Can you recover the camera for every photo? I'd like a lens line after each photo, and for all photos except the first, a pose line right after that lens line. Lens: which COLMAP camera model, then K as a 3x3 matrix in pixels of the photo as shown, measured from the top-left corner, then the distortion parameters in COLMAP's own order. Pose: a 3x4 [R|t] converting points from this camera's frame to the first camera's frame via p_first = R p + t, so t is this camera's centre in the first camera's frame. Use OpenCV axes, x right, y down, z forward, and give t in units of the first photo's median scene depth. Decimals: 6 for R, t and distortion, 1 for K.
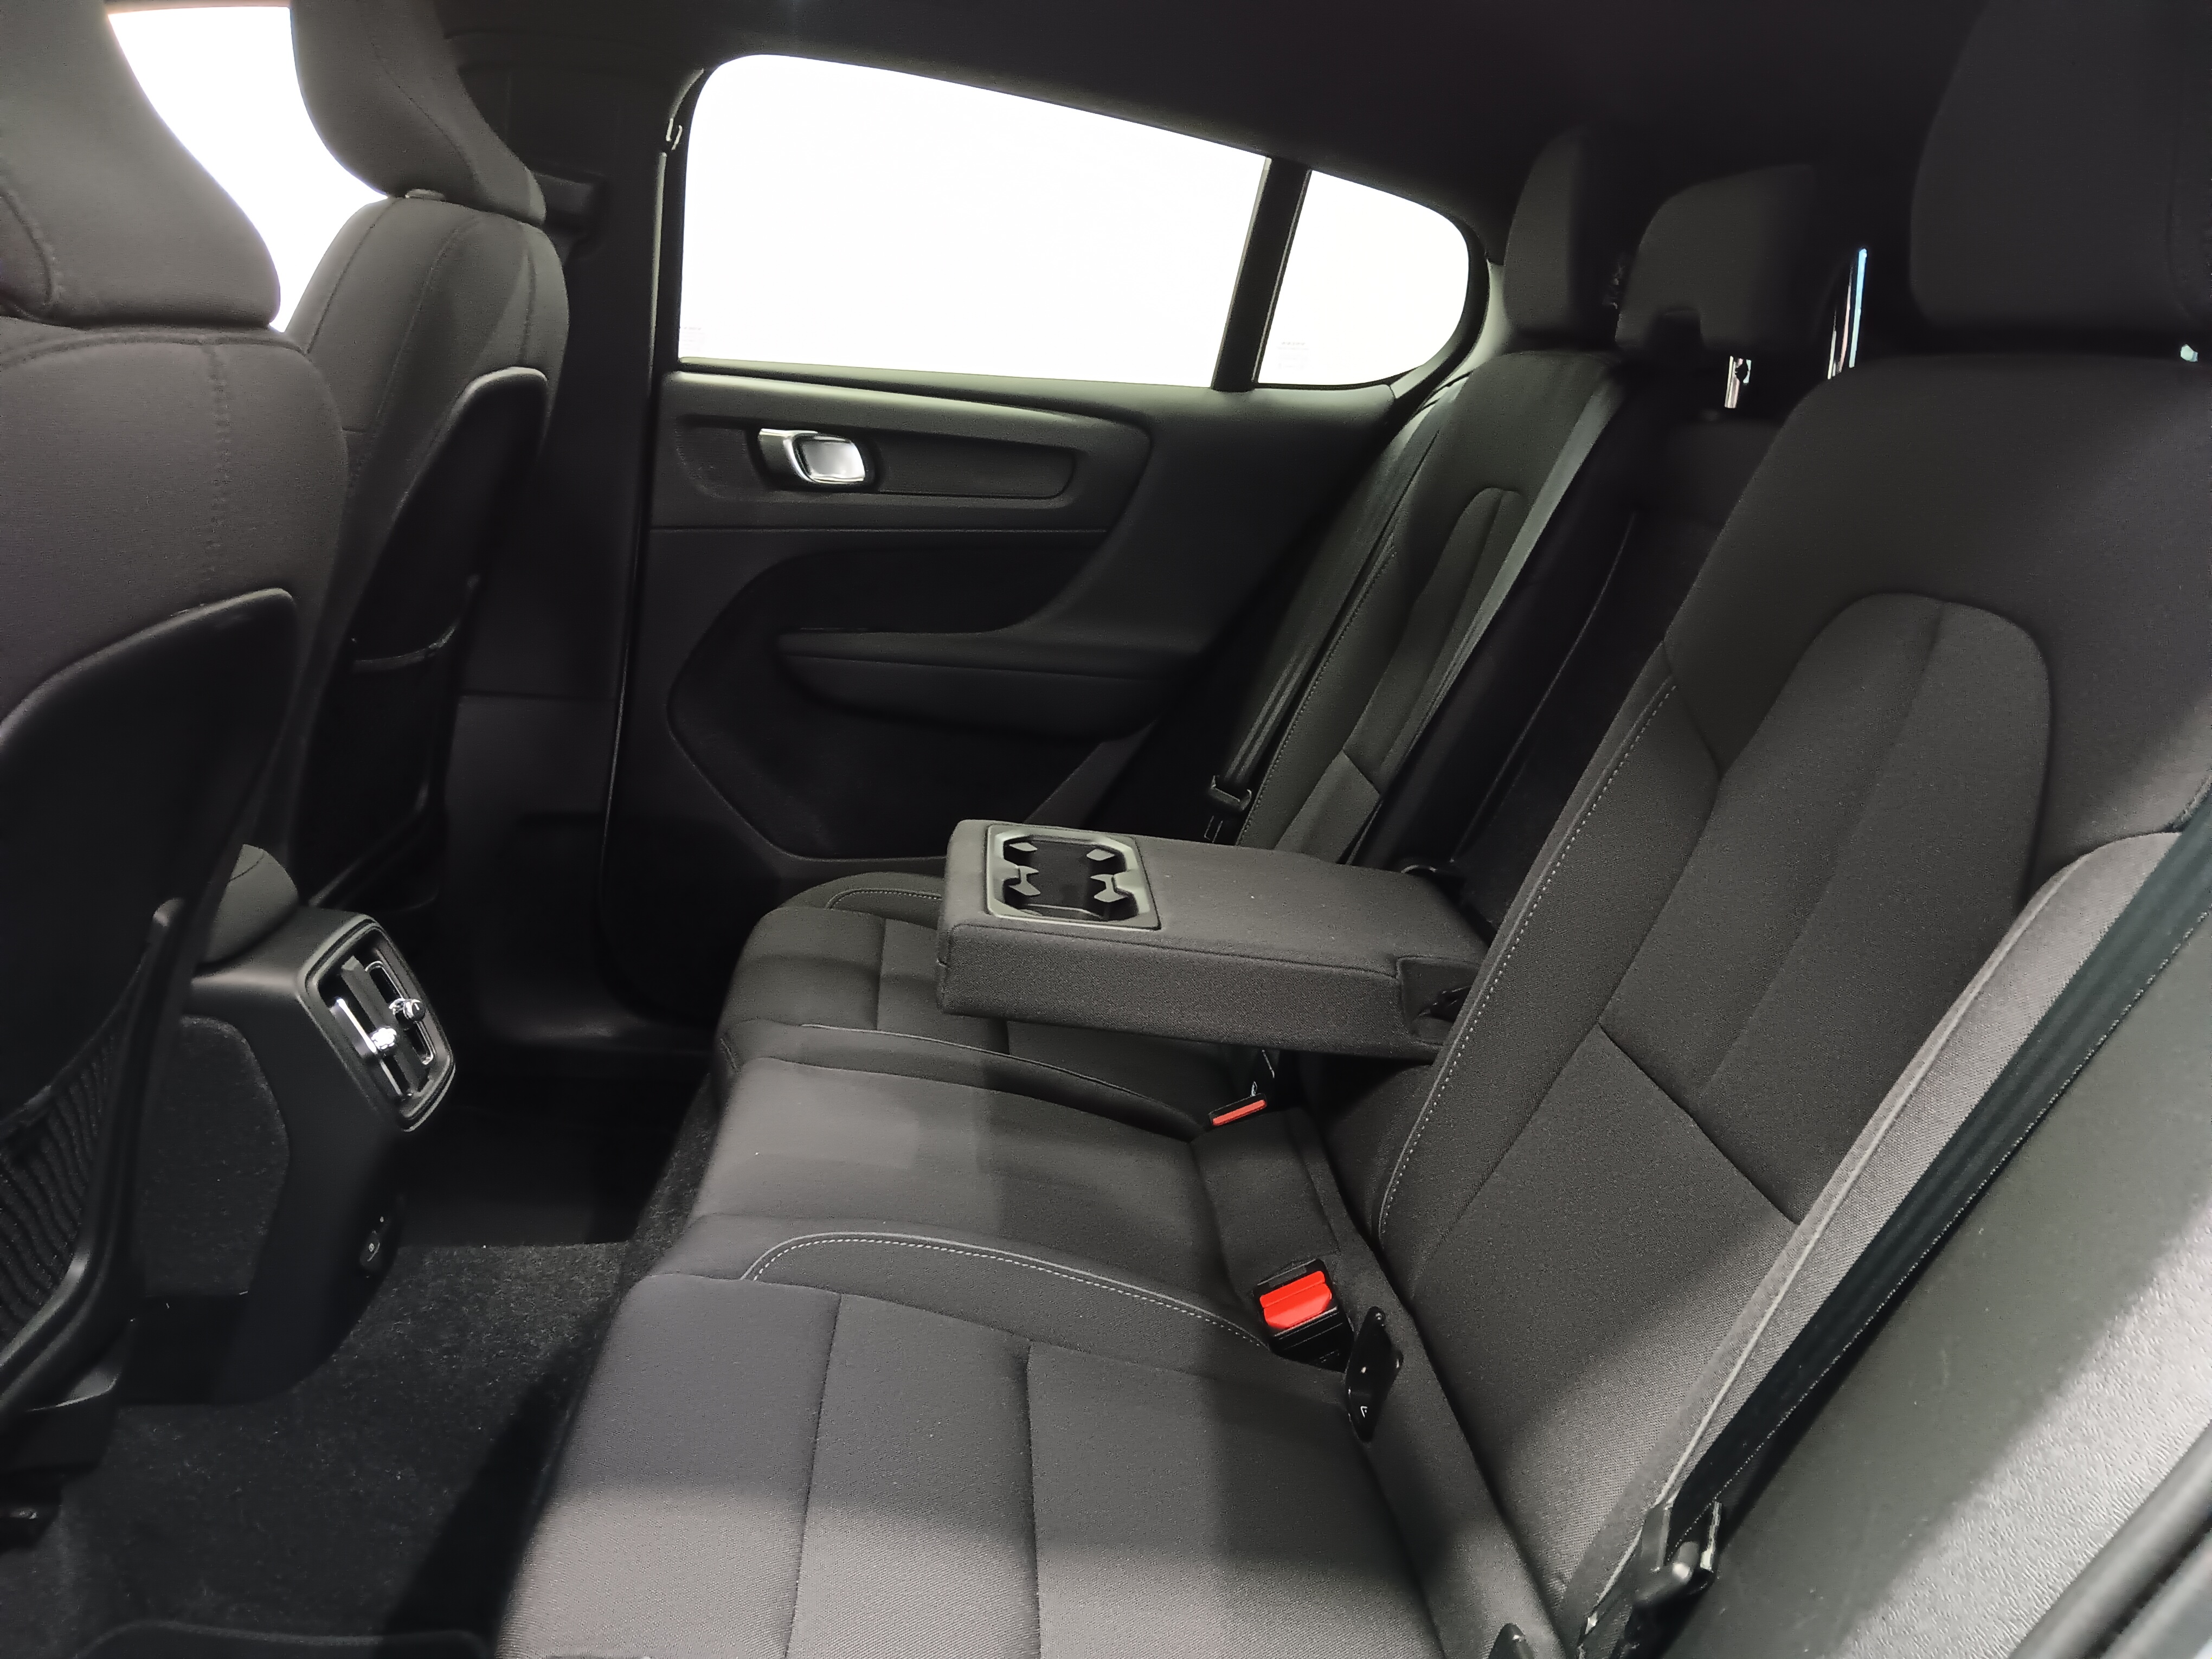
lens RADIAL K [[1718.7, 0, 1124.7], [0, 1718.7, 855.2], [0, 0, 1]] dist [0.057846, -0.134963]
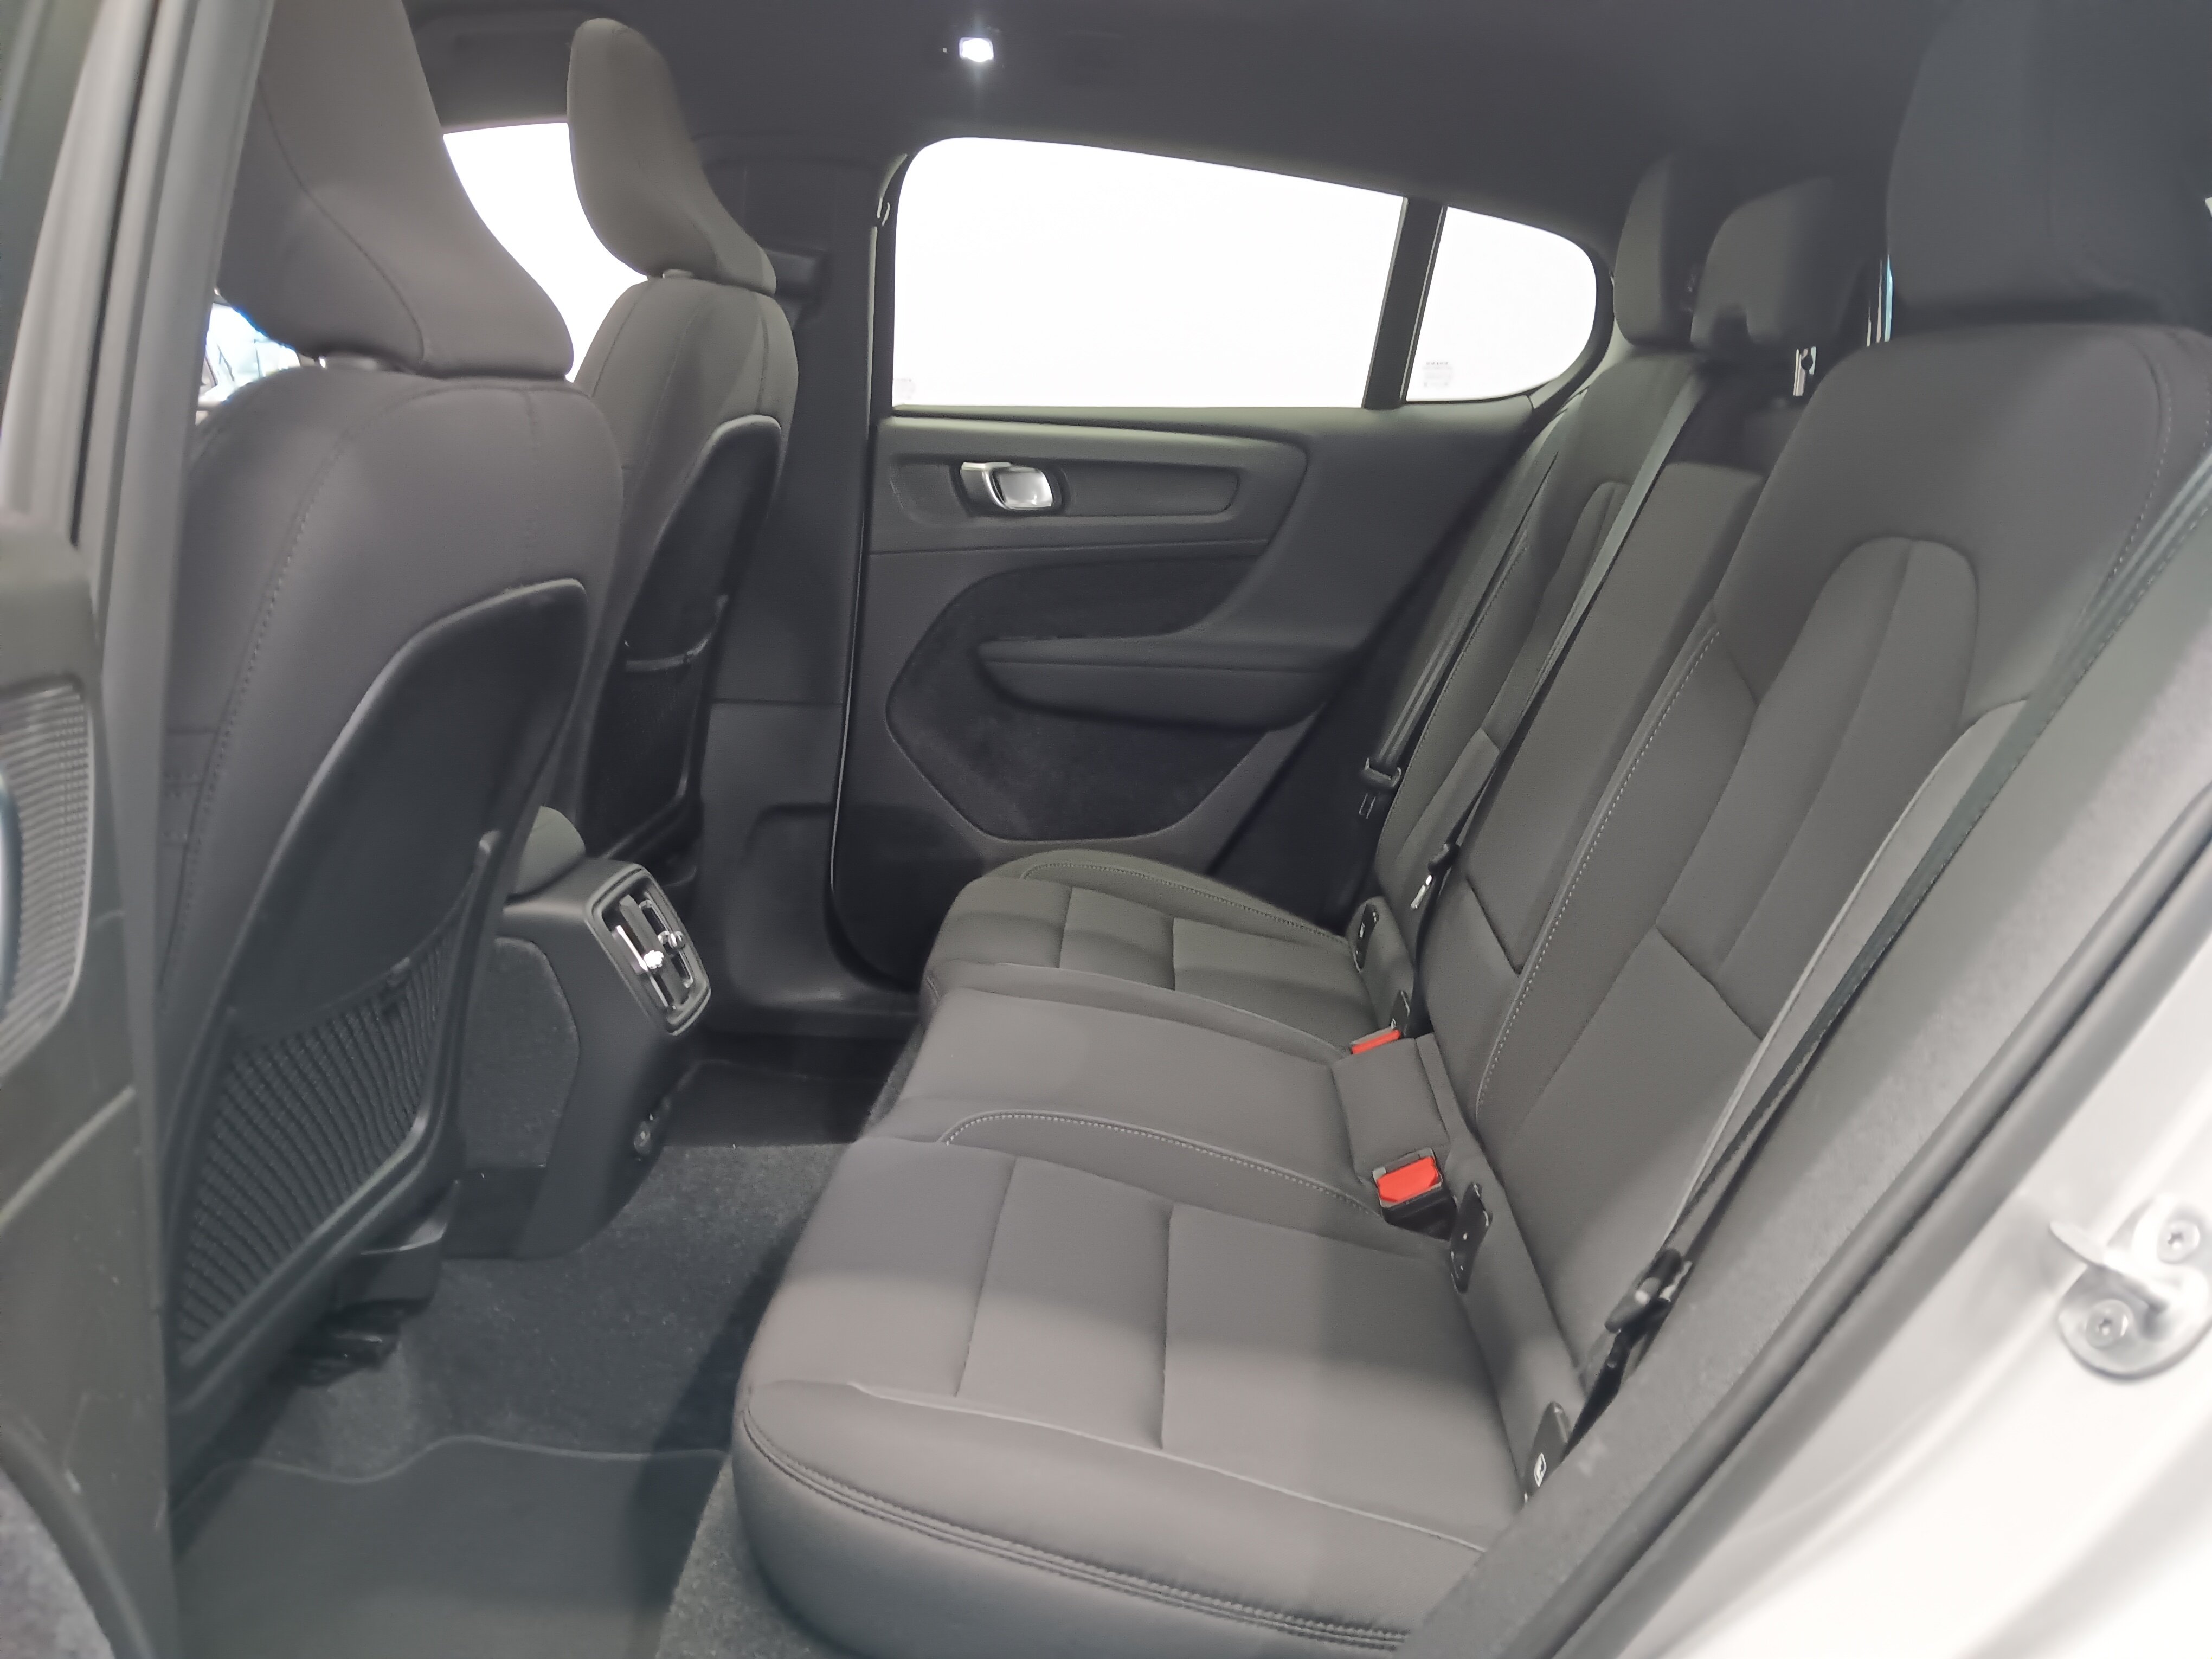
lens RADIAL K [[1645.8, 0, 1120.4], [0, 1645.8, 834.2], [0, 0, 1]] dist [0.189889, -0.533762]
pose [[0.991678, -0.016269, -0.127708, 0.049393], [0.013013, 0.999570, -0.026288, 0.048470], [0.128080, 0.024408, 0.991463, -0.123206]]
